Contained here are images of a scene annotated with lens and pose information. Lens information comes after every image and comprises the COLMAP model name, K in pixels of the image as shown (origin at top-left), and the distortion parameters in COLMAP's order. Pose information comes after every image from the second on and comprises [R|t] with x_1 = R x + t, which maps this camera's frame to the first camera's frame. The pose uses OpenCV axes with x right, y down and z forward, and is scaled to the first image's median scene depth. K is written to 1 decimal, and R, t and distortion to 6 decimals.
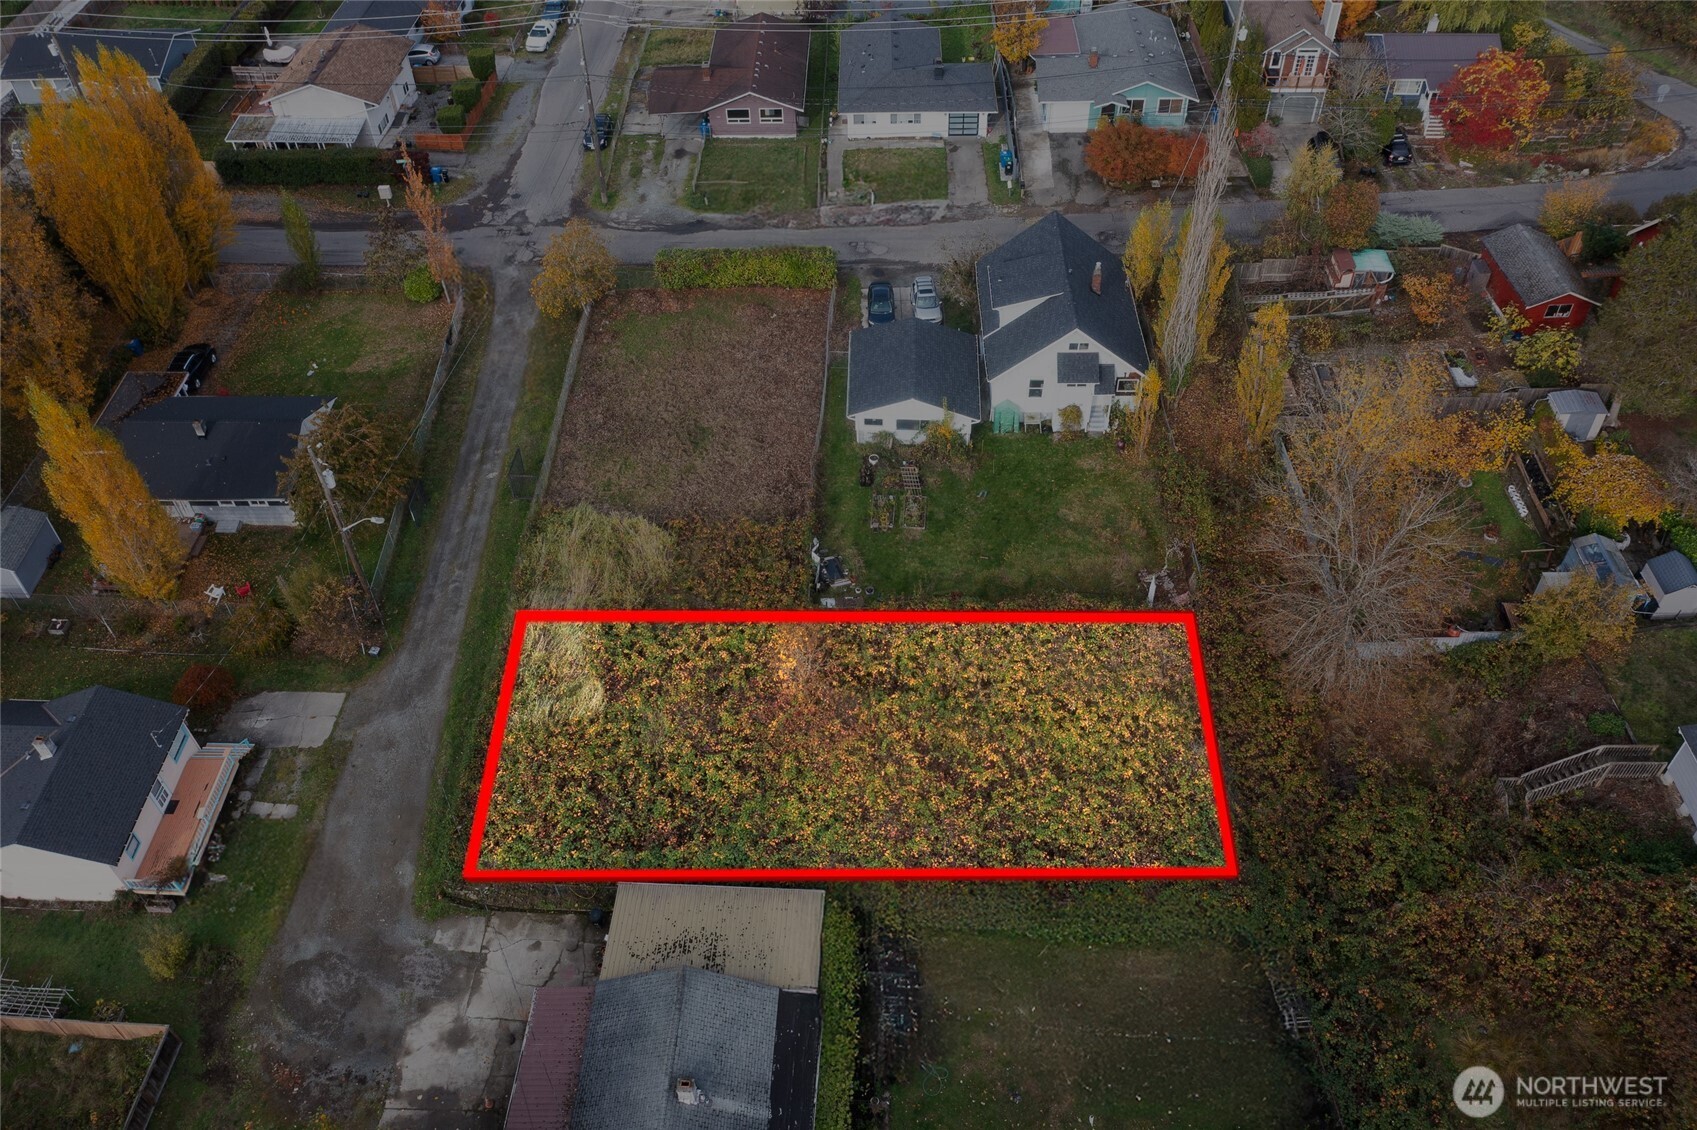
lens RADIAL K [[1331.5, 0, 848.5], [0, 1331.5, 565.0], [0, 0, 1]] dist [-0.026390, 0.011600]
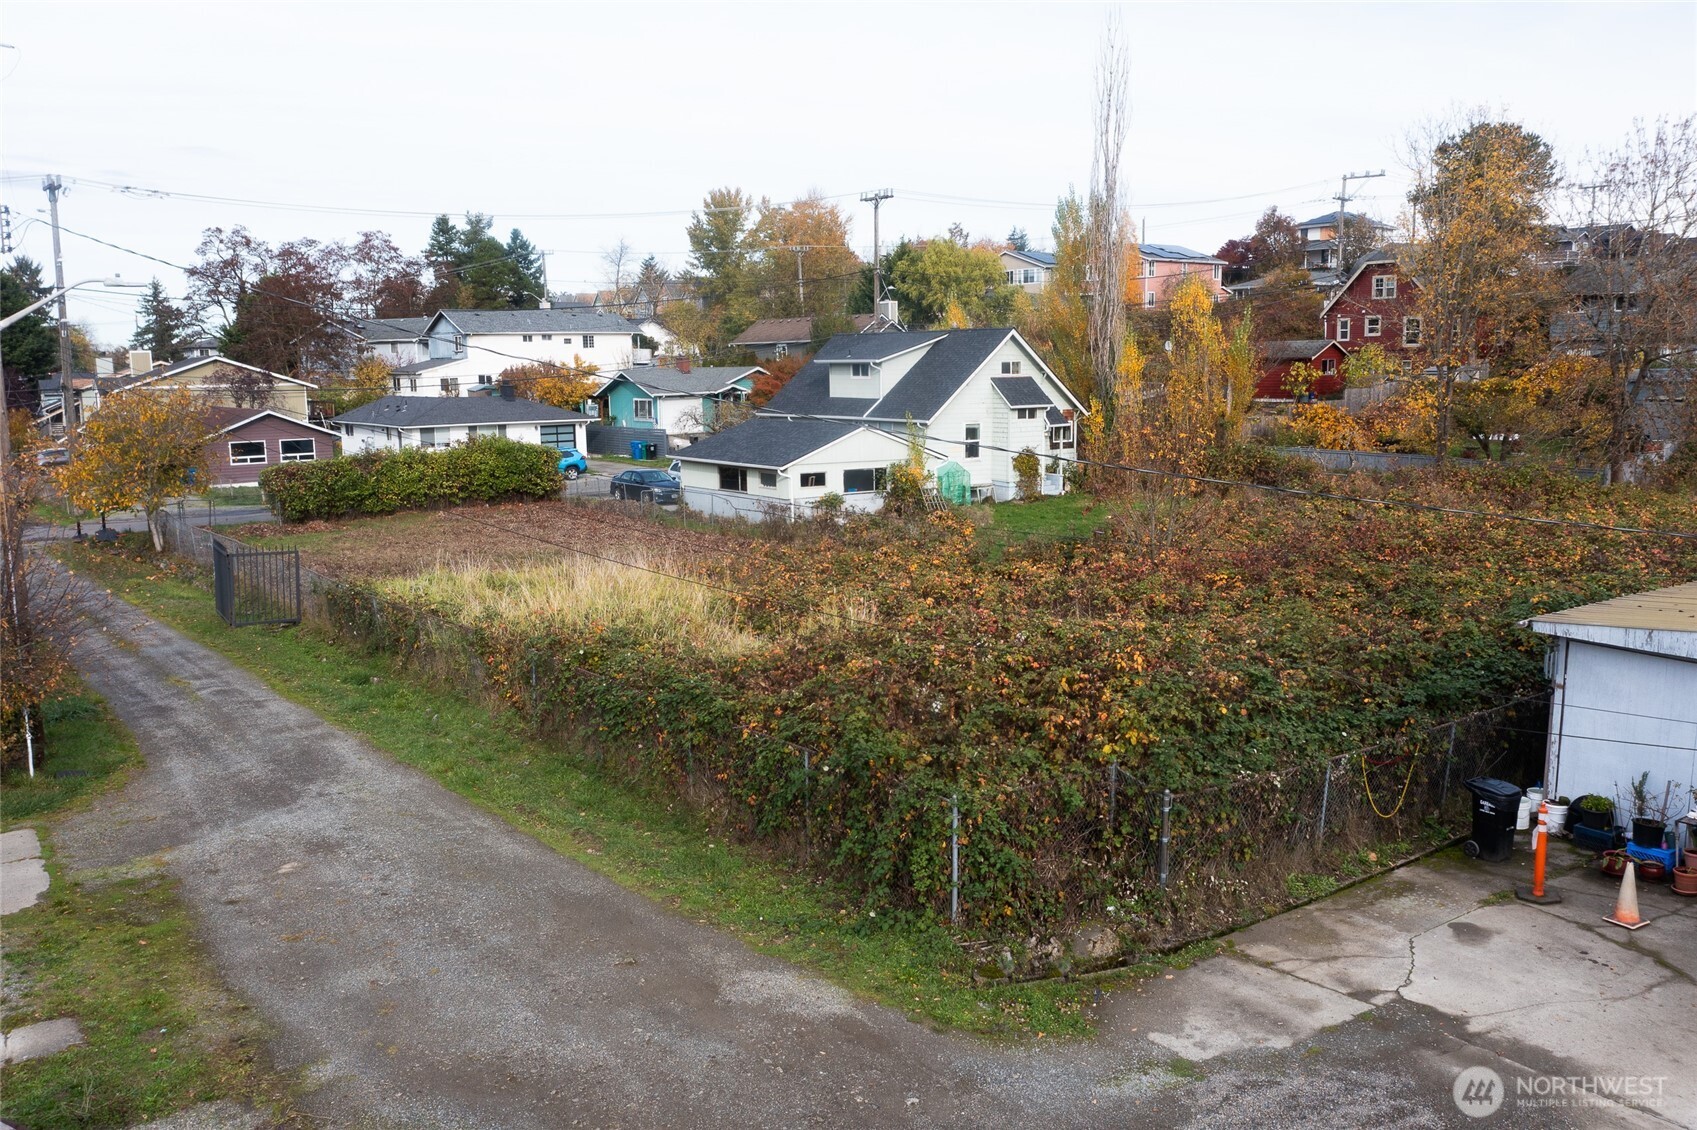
lens RADIAL K [[1331.5, 0, 848.5], [0, 1331.5, 565.0], [0, 0, 1]] dist [-0.026390, 0.011600]
pose [[0.789841, -0.083581, 0.607590, -0.433183], [0.437641, 0.770855, -0.462874, 0.270825], [-0.429676, 0.631503, 0.645431, 0.766451]]
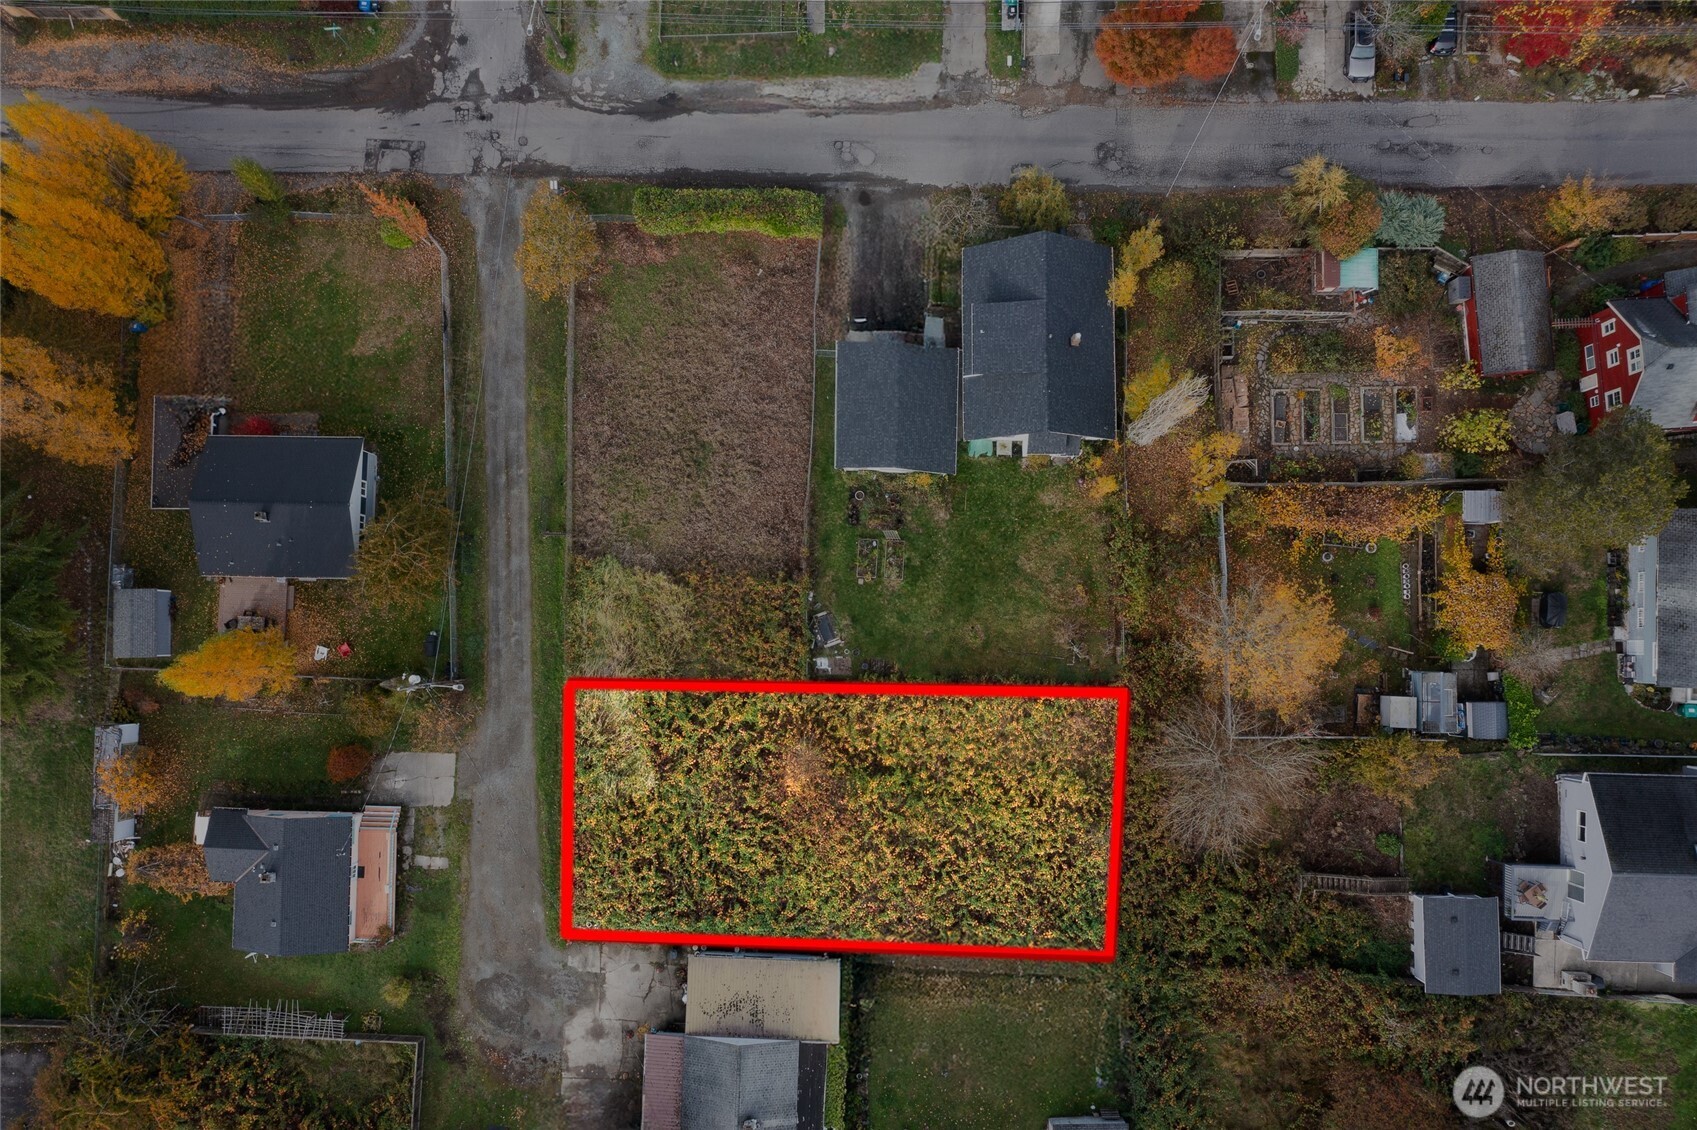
lens RADIAL K [[1331.5, 0, 848.5], [0, 1331.5, 565.0], [0, 0, 1]] dist [-0.026390, 0.011600]
pose [[0.999934, -0.011503, 0.000042, 0.011134], [0.008661, 0.755313, 0.655307, -0.956681], [-0.007570, -0.655263, 0.755363, 0.139673]]
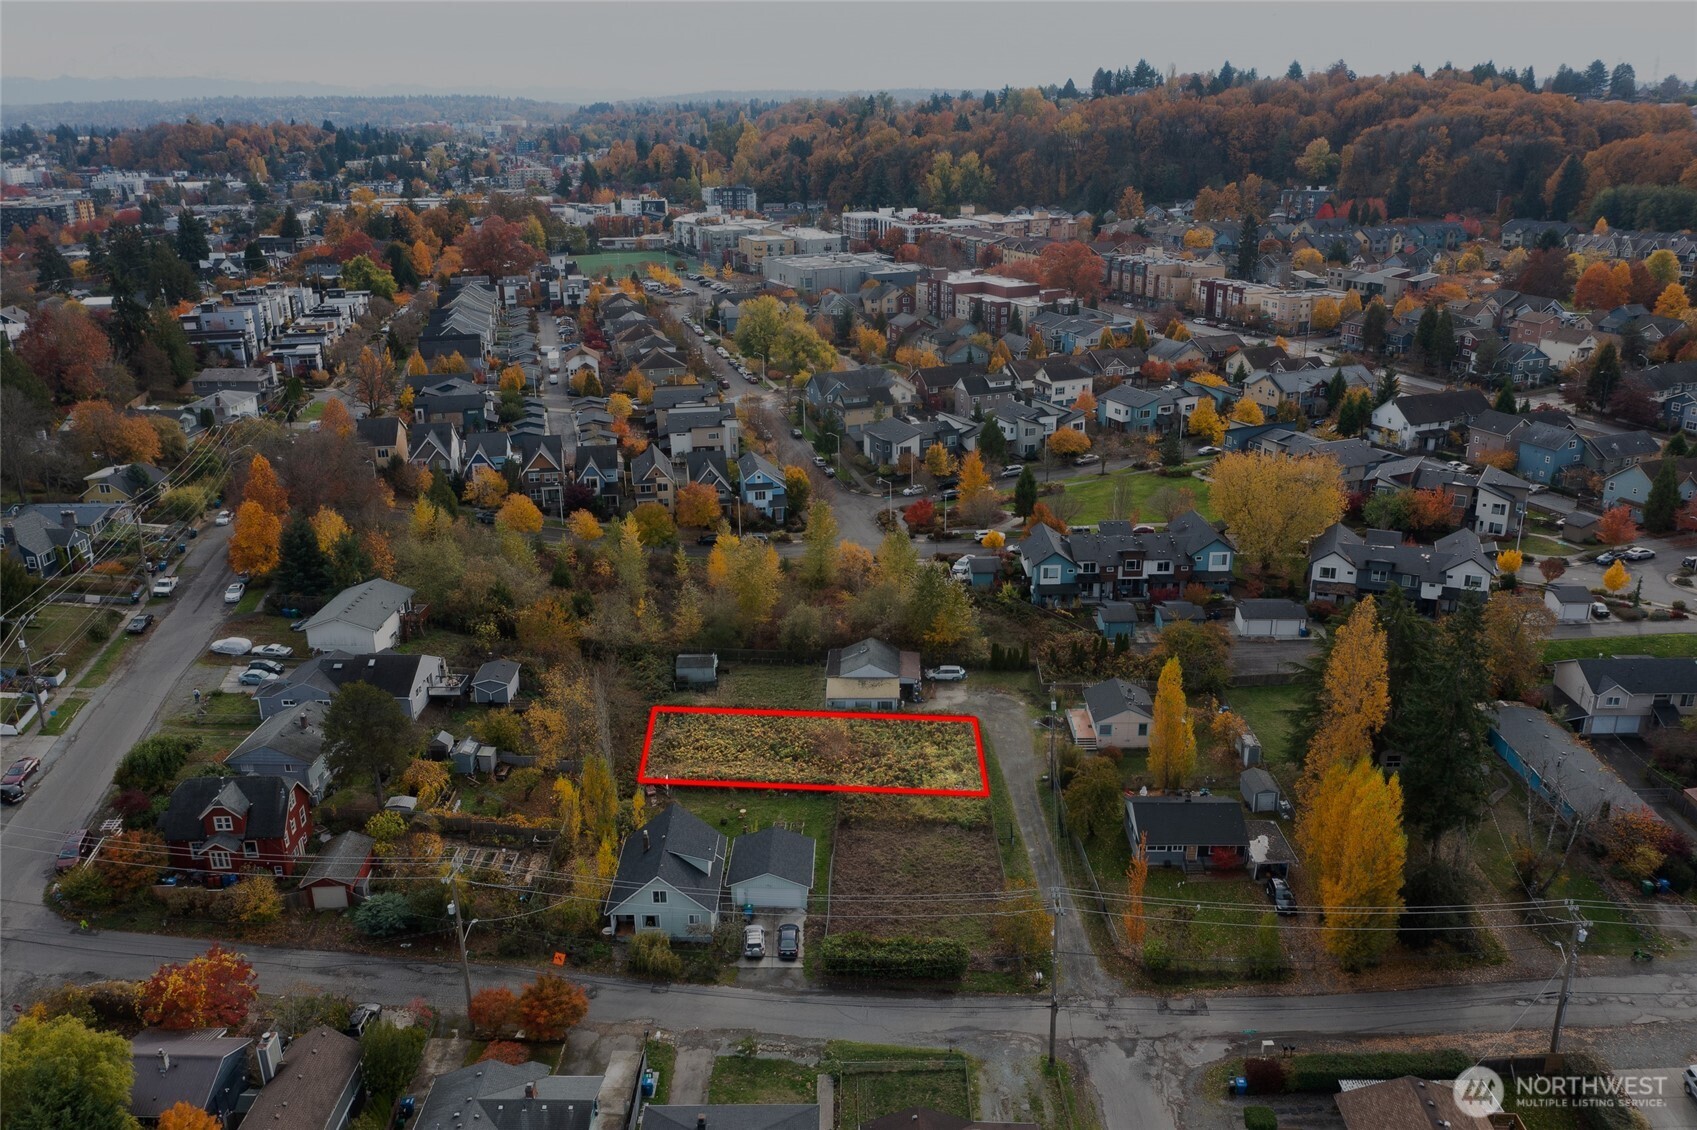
lens RADIAL K [[1331.5, 0, 848.5], [0, 1331.5, 565.0], [0, 0, 1]] dist [-0.026390, 0.011600]
pose [[-0.999433, 0.033634, -0.001525, -0.062901], [0.012705, 0.418705, 0.908034, -2.151184], [0.031179, 0.907499, -0.418895, 1.705600]]
